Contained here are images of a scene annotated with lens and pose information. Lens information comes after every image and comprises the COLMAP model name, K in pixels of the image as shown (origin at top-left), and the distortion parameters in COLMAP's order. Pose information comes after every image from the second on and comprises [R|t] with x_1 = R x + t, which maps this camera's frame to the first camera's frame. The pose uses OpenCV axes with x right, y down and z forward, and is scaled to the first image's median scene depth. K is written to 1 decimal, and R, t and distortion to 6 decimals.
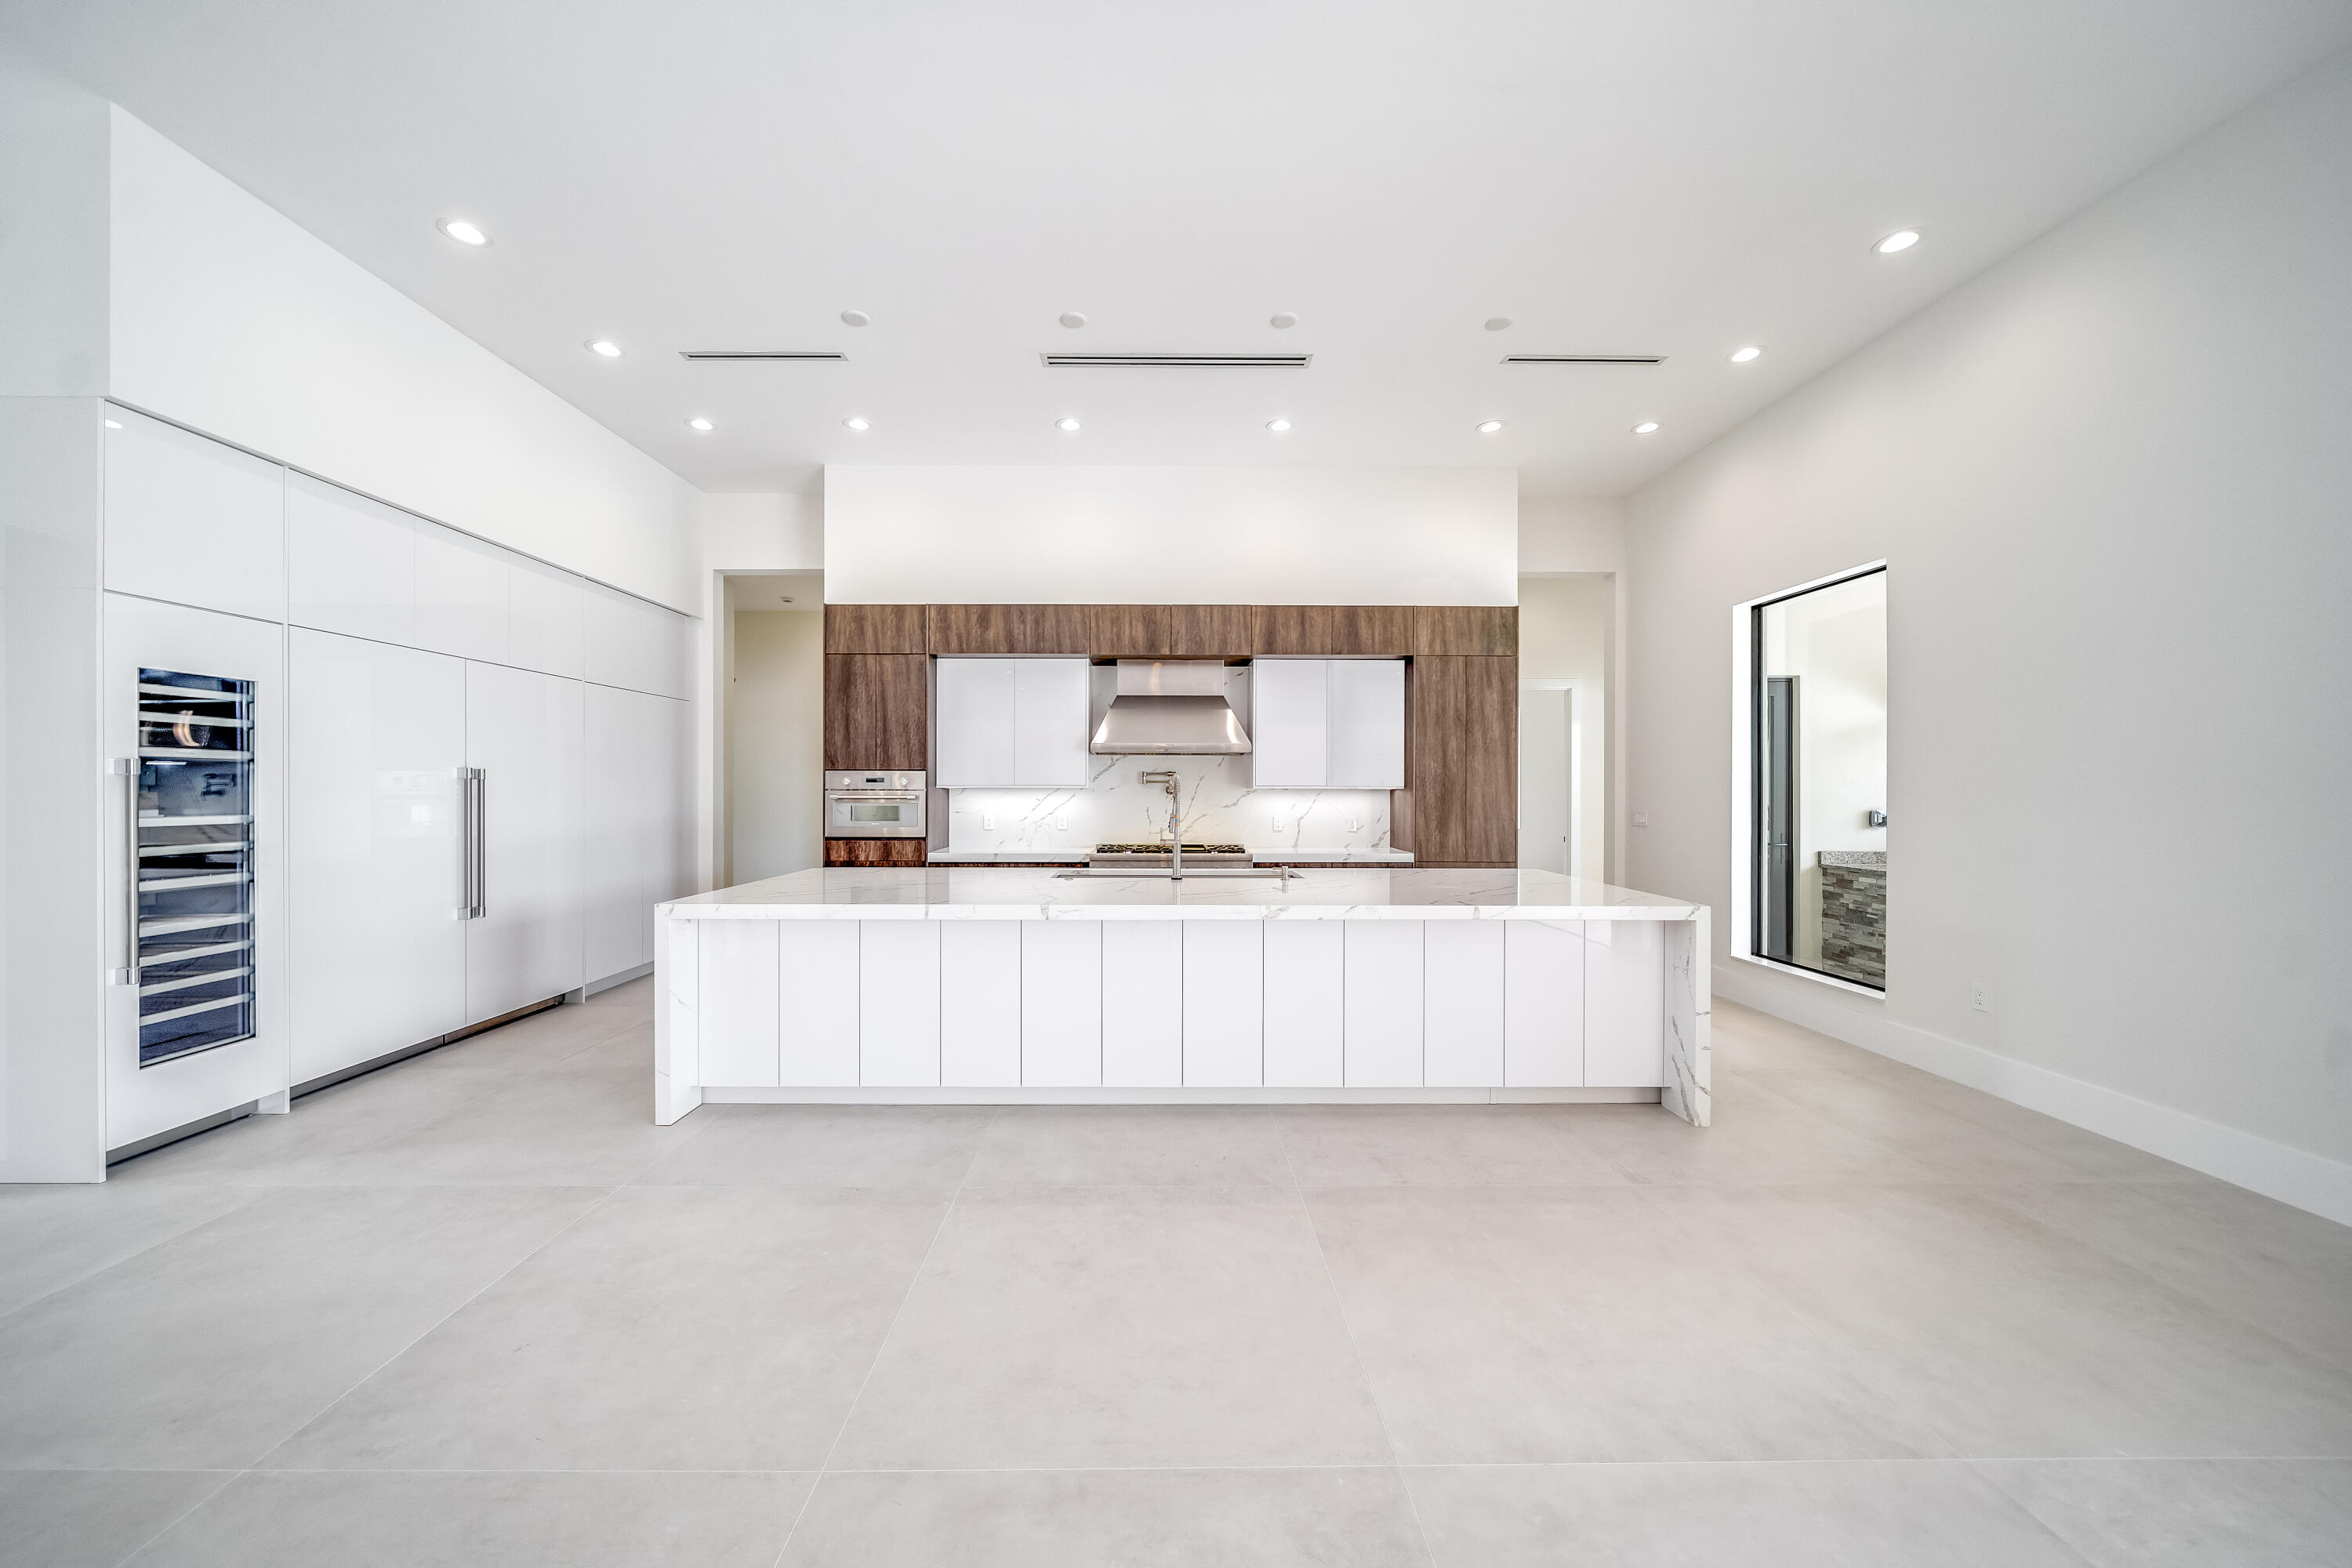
lens RADIAL K [[809.7, 0, 1166.6], [0, 809.7, 789.7], [0, 0, 1]] dist [-0.002238, 0.000294]
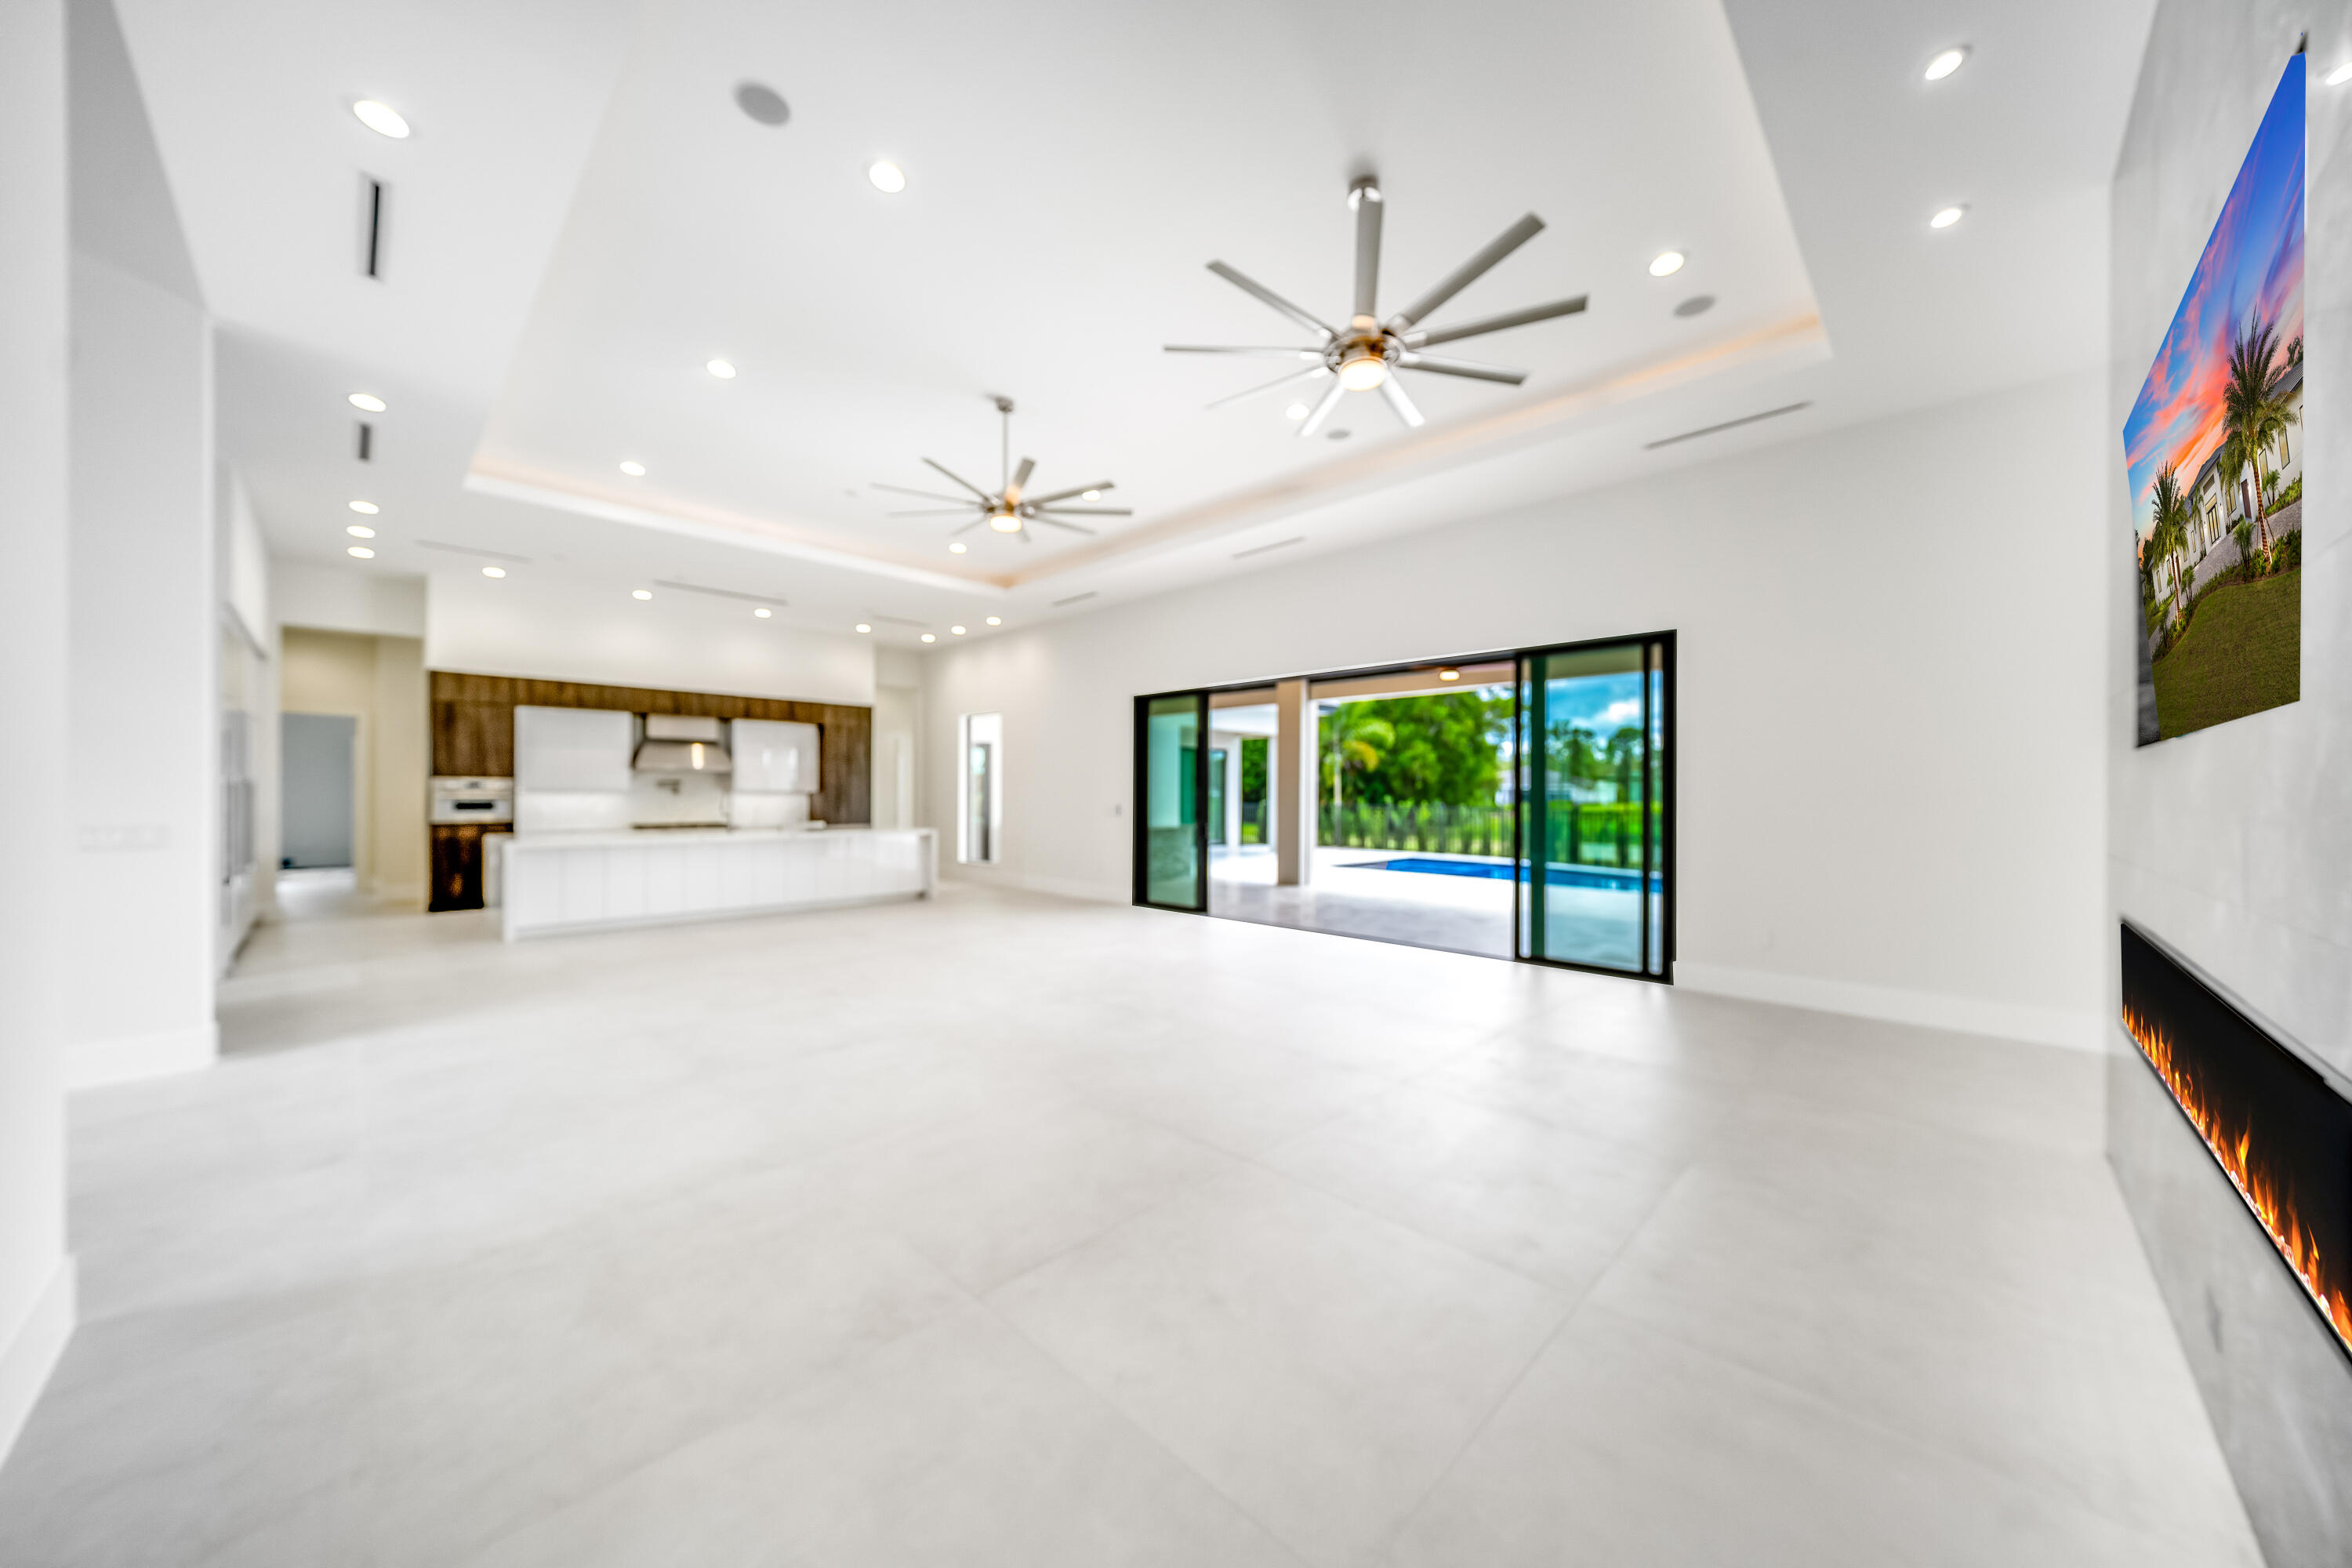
lens RADIAL K [[809.7, 0, 1172.4], [0, 809.7, 789.5], [0, 0, 1]] dist [-0.002238, 0.000294]
pose [[0.709982, 0.005592, 0.704197, -0.501150], [-0.002817, 0.999983, -0.005102, 0.001622], [-0.704214, 0.001638, 0.709986, -1.056377]]
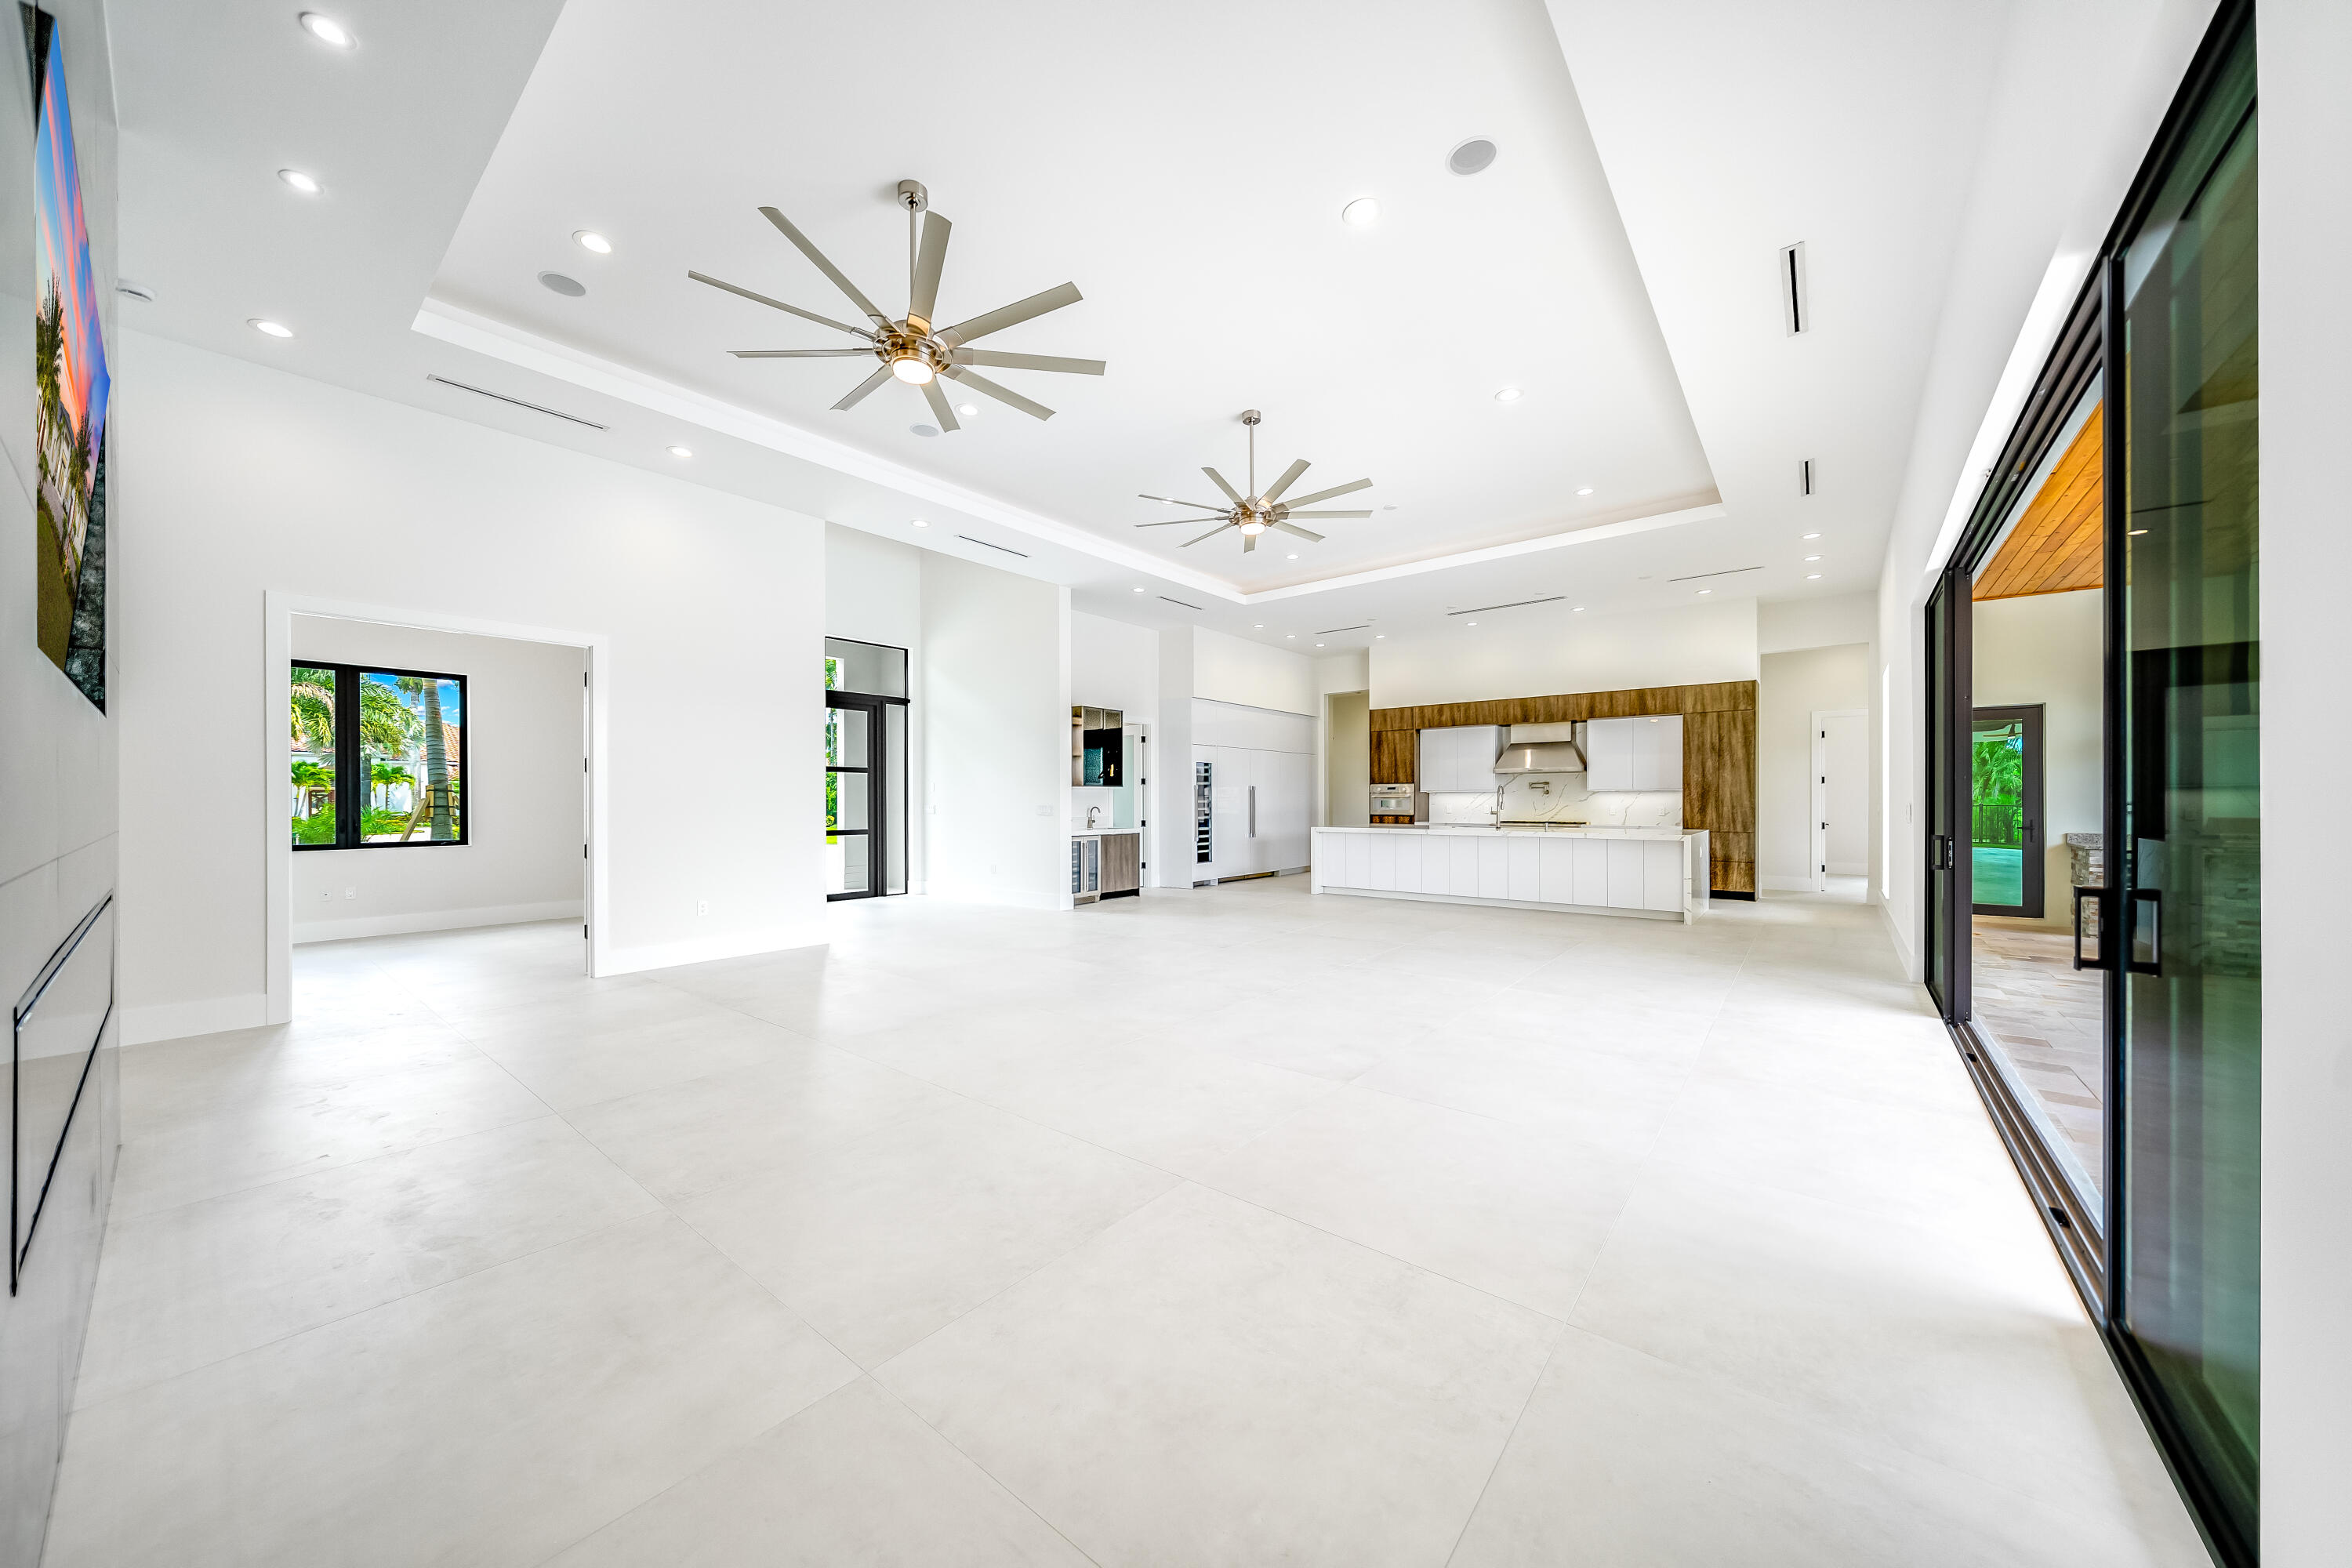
lens RADIAL K [[809.7, 0, 1156.0], [0, 809.7, 807.0], [0, 0, 1]] dist [-0.002238, 0.000294]
pose [[0.759826, 0.002601, -0.650121, 0.578576], [0.004683, 0.999944, 0.009475, 0.014433], [0.650110, -0.010244, 0.759771, -1.075143]]
